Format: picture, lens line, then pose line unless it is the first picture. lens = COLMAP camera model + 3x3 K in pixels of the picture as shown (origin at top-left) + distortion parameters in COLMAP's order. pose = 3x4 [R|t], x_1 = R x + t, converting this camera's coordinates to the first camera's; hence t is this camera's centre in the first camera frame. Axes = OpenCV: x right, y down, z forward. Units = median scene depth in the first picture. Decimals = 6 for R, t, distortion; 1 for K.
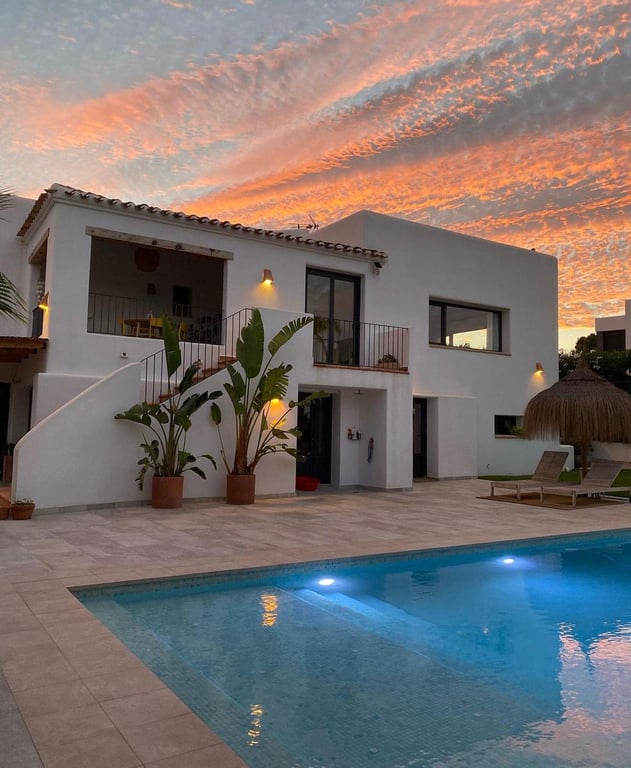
lens RADIAL K [[642.1, 0, 302.0], [0, 642.1, 377.8], [0, 0, 1]] dist [0.044469, -0.007393]
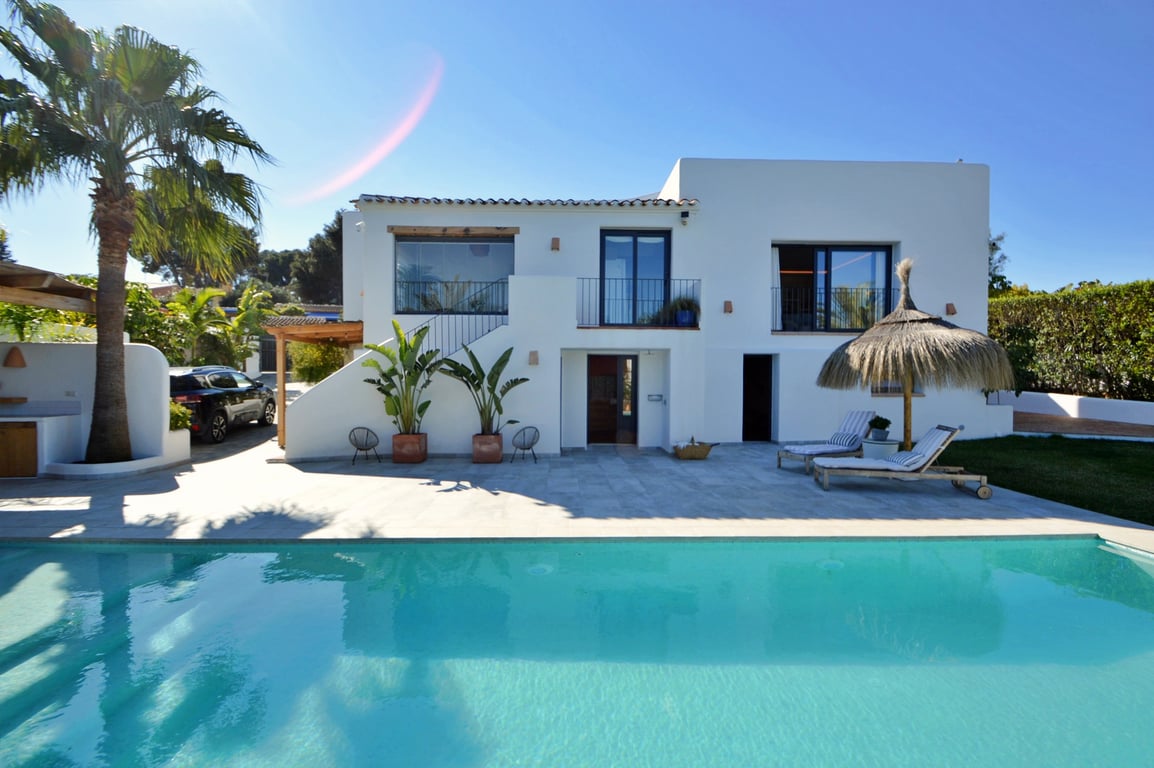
lens RADIAL K [[513.9, 0, 576.8], [0, 513.9, 387.9], [0, 0, 1]] dist [-0.002706, -0.001824]
pose [[0.865245, -0.010391, -0.501242, 0.394198], [0.054602, 0.995791, 0.073611, 0.013850], [0.498367, -0.091061, 0.862171, 0.282406]]
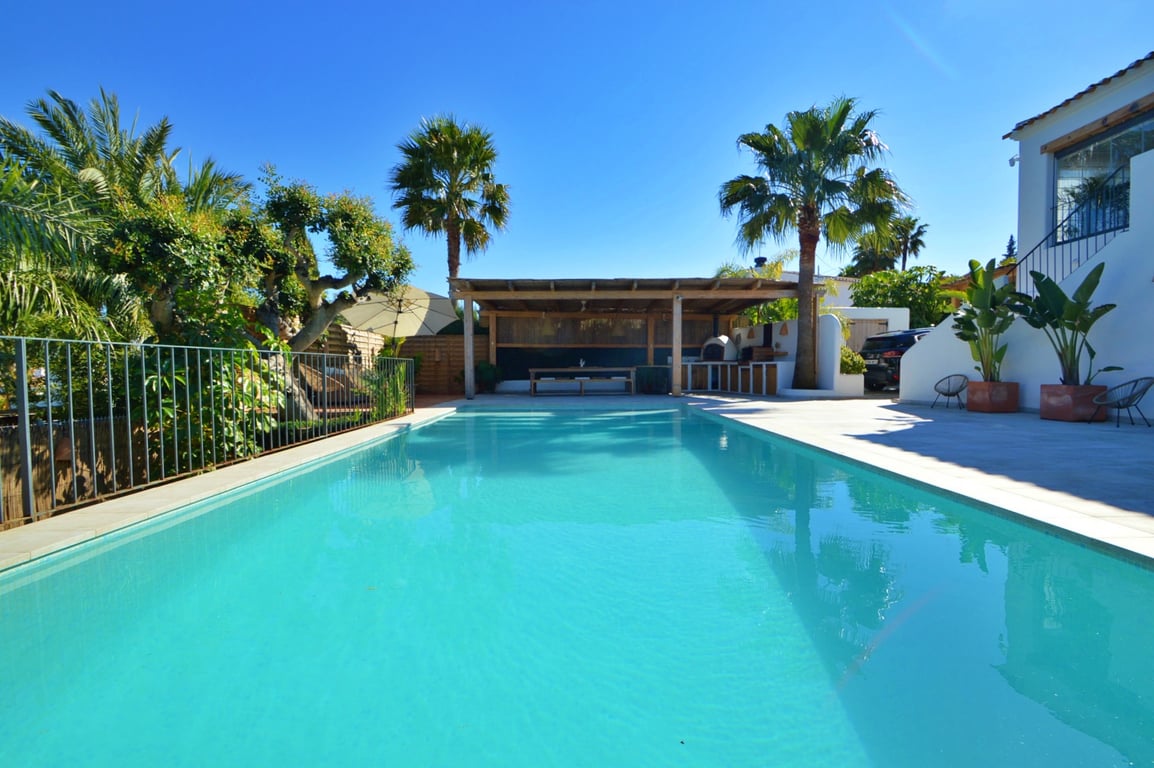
lens RADIAL K [[513.9, 0, 583.0], [0, 513.9, 383.5], [0, 0, 1]] dist [-0.002706, -0.001824]
pose [[-0.503268, 0.009111, -0.864082, 0.655519], [0.062888, 0.997679, -0.026108, 0.104474], [0.861839, -0.067479, -0.502673, 0.661443]]
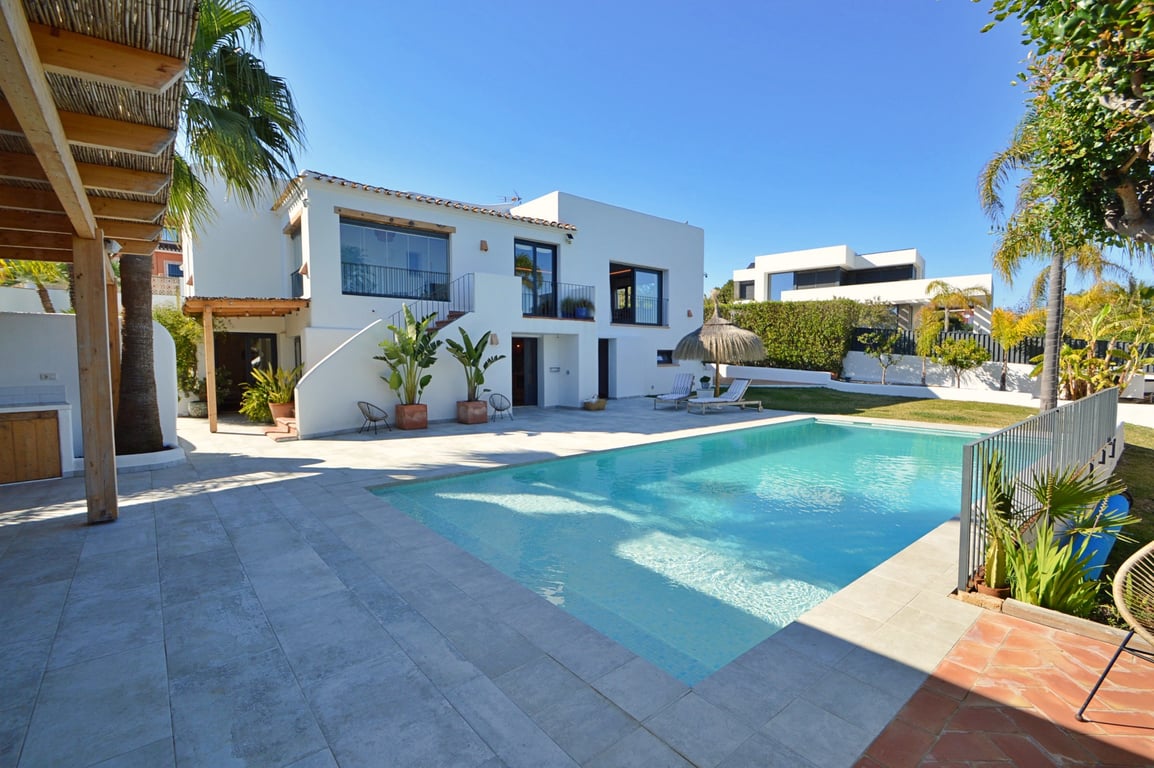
lens RADIAL K [[513.9, 0, 582.5], [0, 513.9, 387.8], [0, 0, 1]] dist [-0.002706, -0.001824]
pose [[0.990005, -0.033012, 0.137111, -0.009784], [0.013745, 0.990175, 0.139159, -0.019275], [-0.140358, -0.135884, 0.980732, -0.063029]]
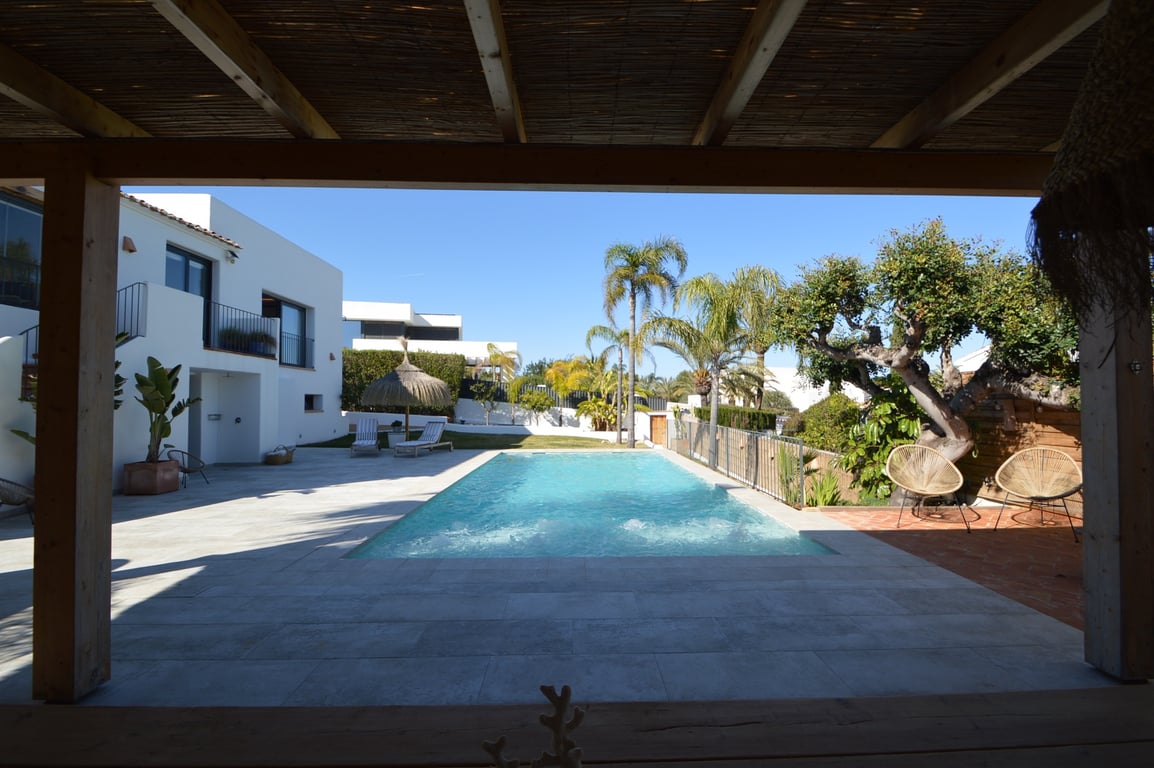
lens RADIAL K [[513.9, 0, 585.9], [0, 513.9, 389.7], [0, 0, 1]] dist [-0.002706, -0.001824]
pose [[0.504170, 0.001616, 0.863603, -0.353848], [-0.054672, 0.998052, 0.030050, -0.010821], [-0.861872, -0.062365, 0.503276, 0.068483]]
